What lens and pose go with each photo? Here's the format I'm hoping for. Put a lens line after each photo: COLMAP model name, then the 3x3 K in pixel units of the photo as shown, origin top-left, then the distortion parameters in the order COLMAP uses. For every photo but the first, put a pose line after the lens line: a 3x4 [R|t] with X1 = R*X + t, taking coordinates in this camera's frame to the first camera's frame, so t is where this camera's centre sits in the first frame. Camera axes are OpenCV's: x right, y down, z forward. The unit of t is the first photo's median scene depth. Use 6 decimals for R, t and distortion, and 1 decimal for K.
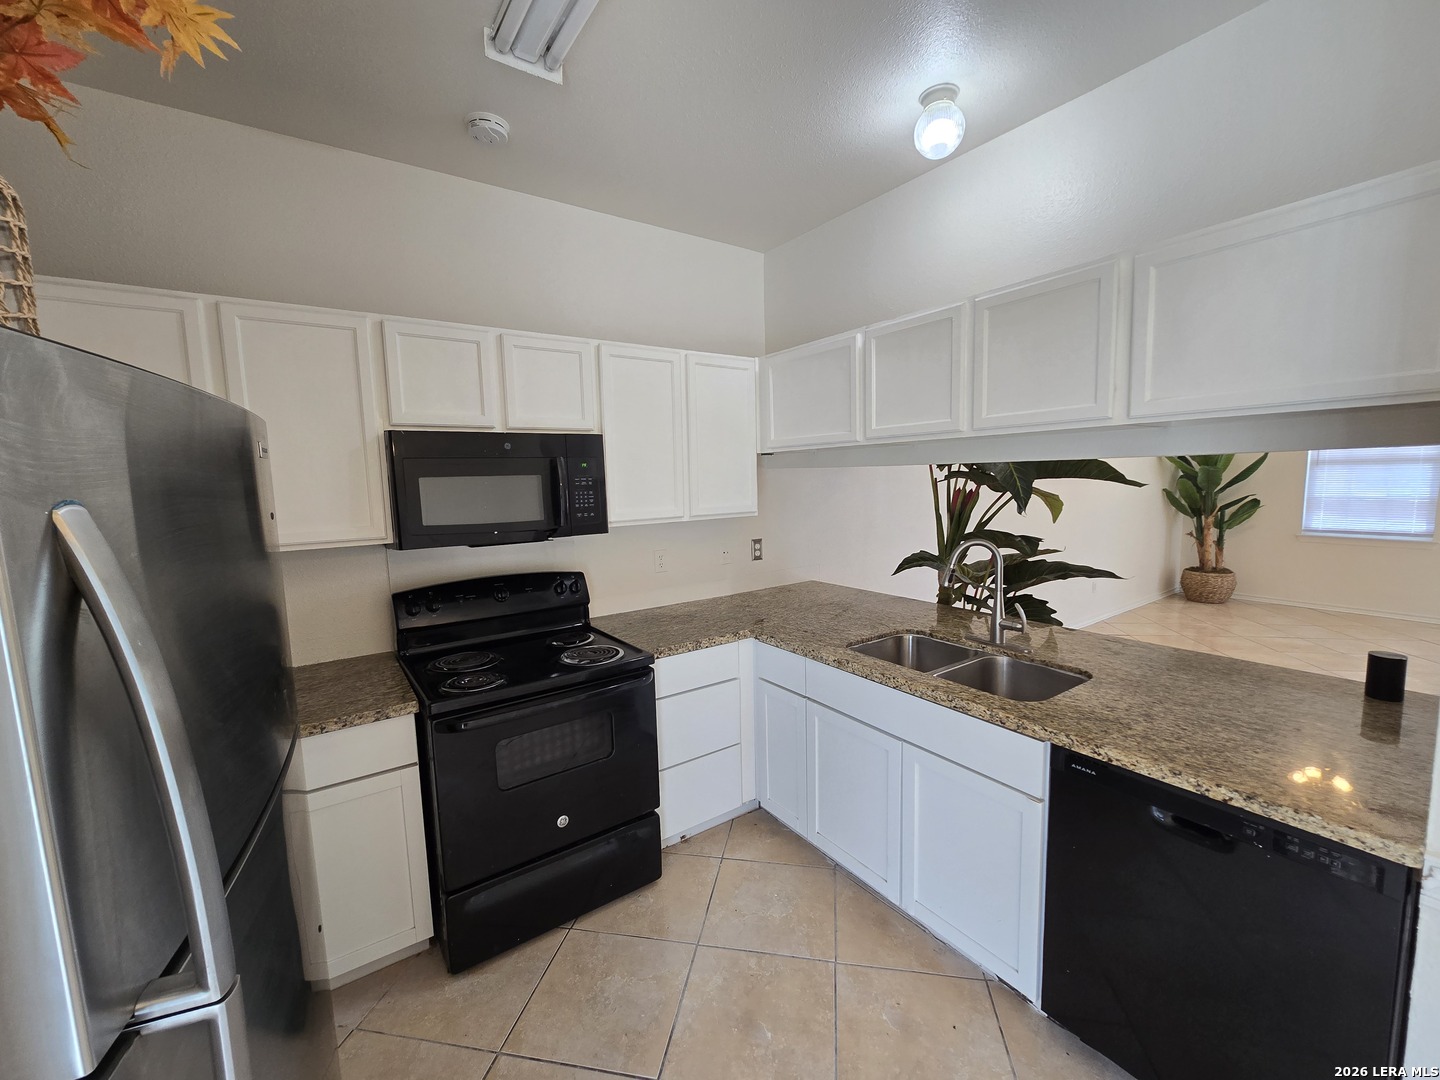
lens RADIAL K [[592.0, 0, 719.6], [0, 592.0, 544.1], [0, 0, 1]] dist [-0.011227, 0.005041]
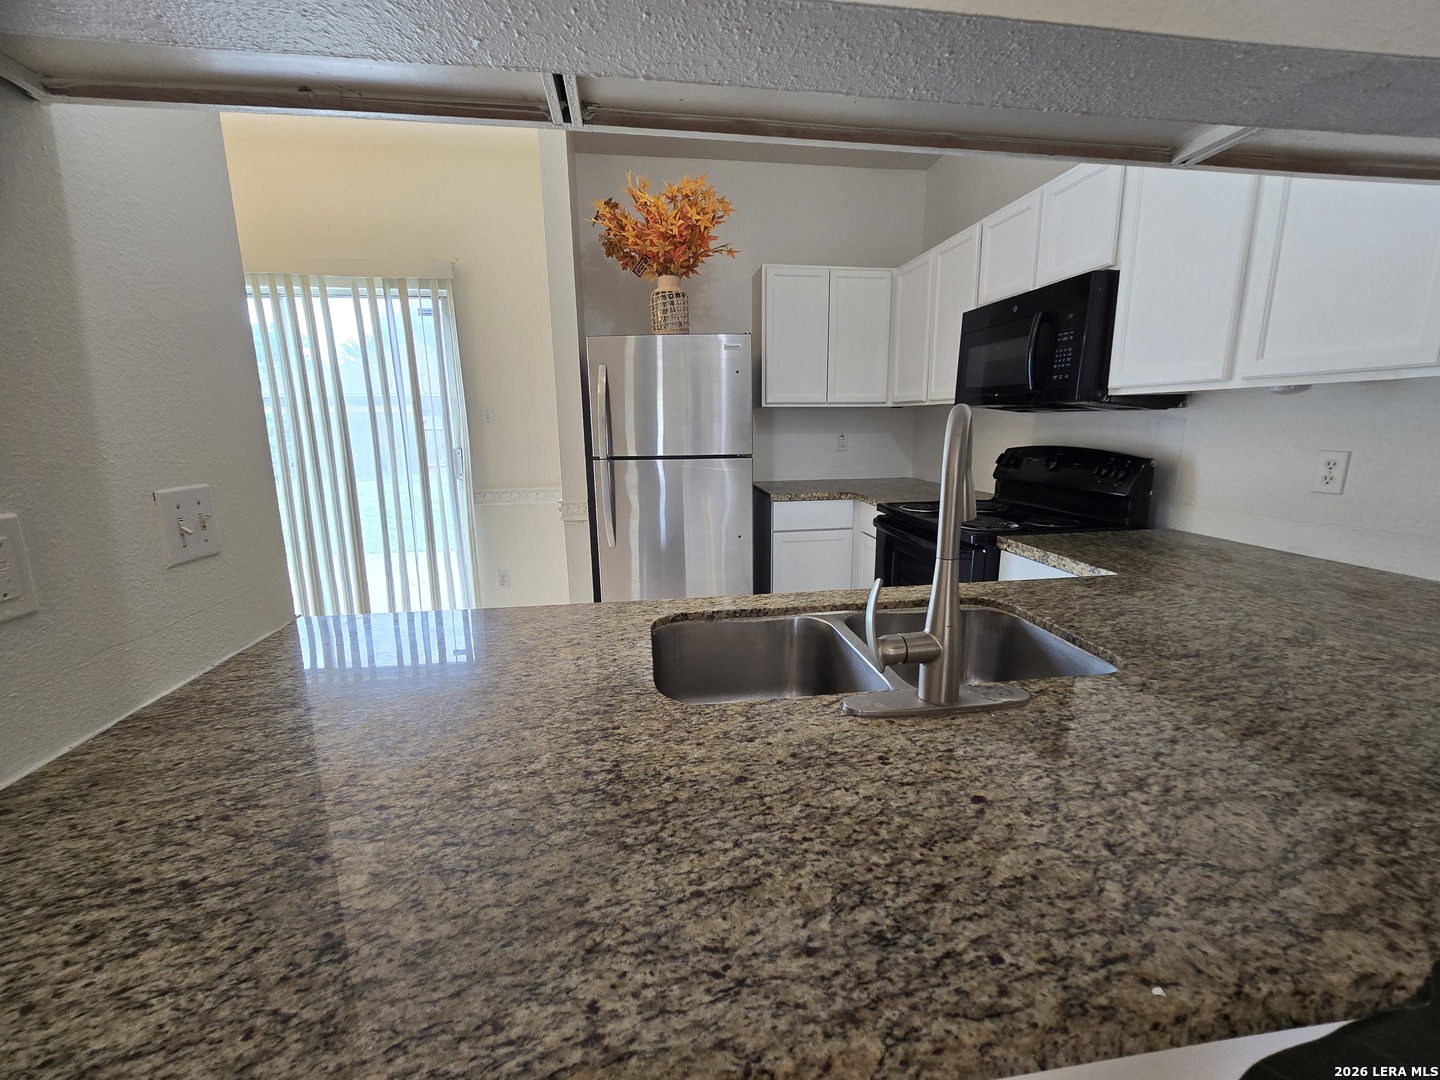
lens RADIAL K [[592.0, 0, 719.6], [0, 592.0, 544.1], [0, 0, 1]] dist [-0.011227, 0.005041]
pose [[-0.451219, 0.210140, -0.867319, 0.829224], [-0.081260, 0.958169, 0.274426, -0.012861], [0.888706, 0.194304, -0.415268, 1.018869]]
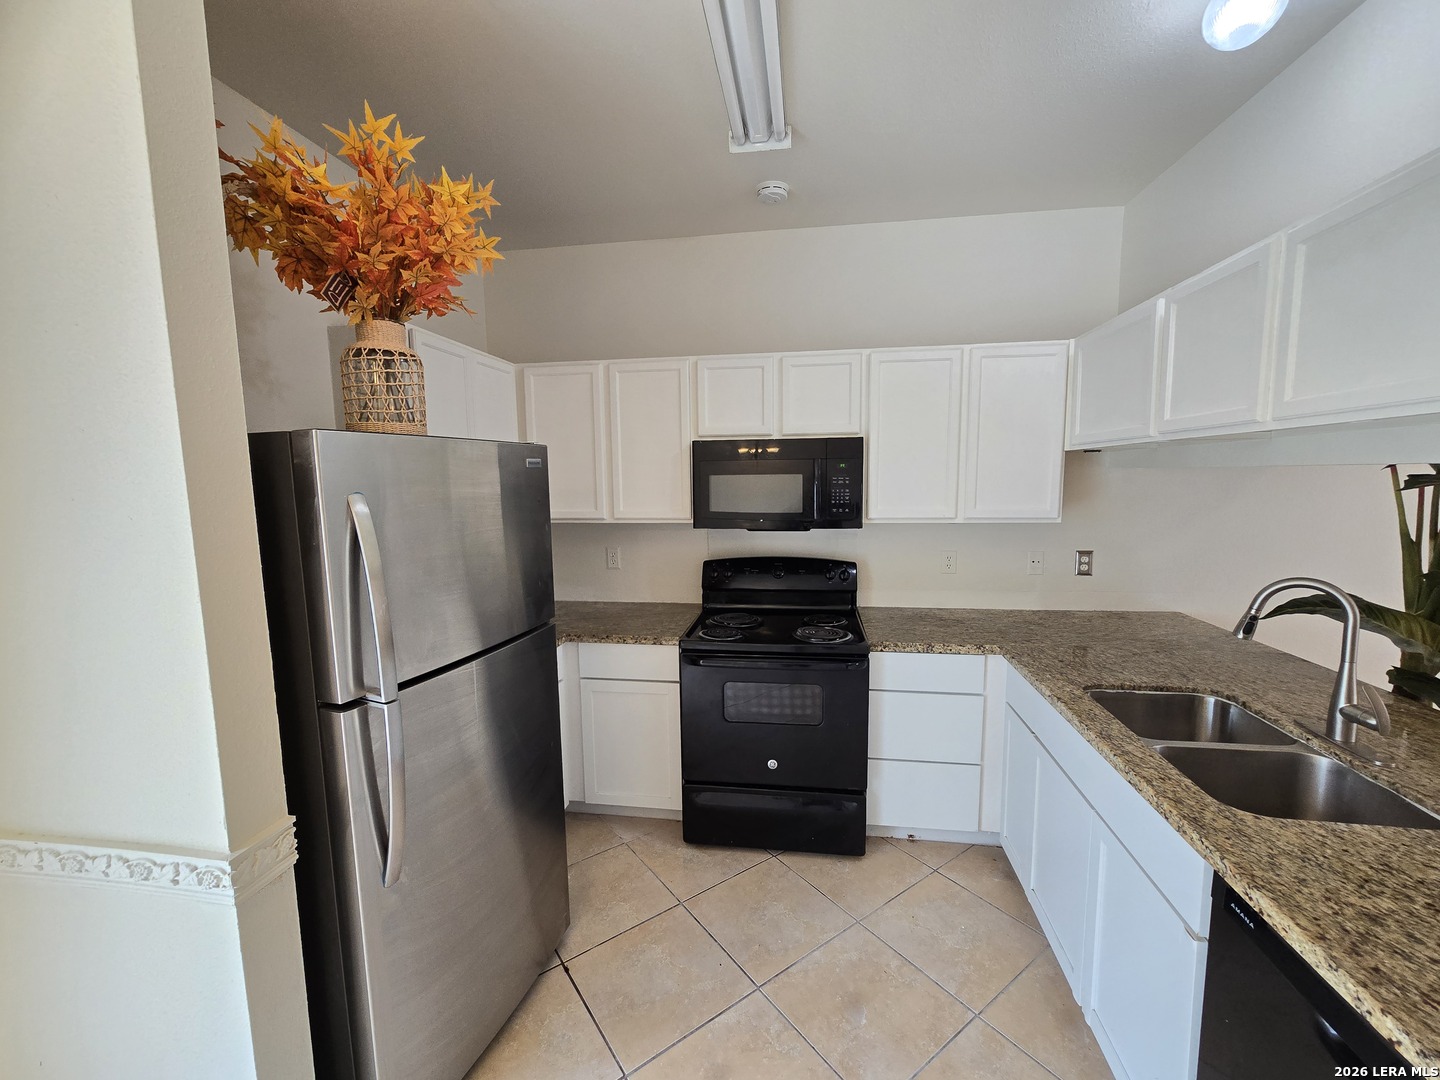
lens RADIAL K [[592.0, 0, 719.6], [0, 592.0, 544.1], [0, 0, 1]] dist [-0.011227, 0.005041]
pose [[0.721899, 0.095522, -0.685374, 0.398869], [-0.084752, 0.995175, 0.049431, -0.023457], [0.686789, 0.022403, 0.726511, 0.041436]]
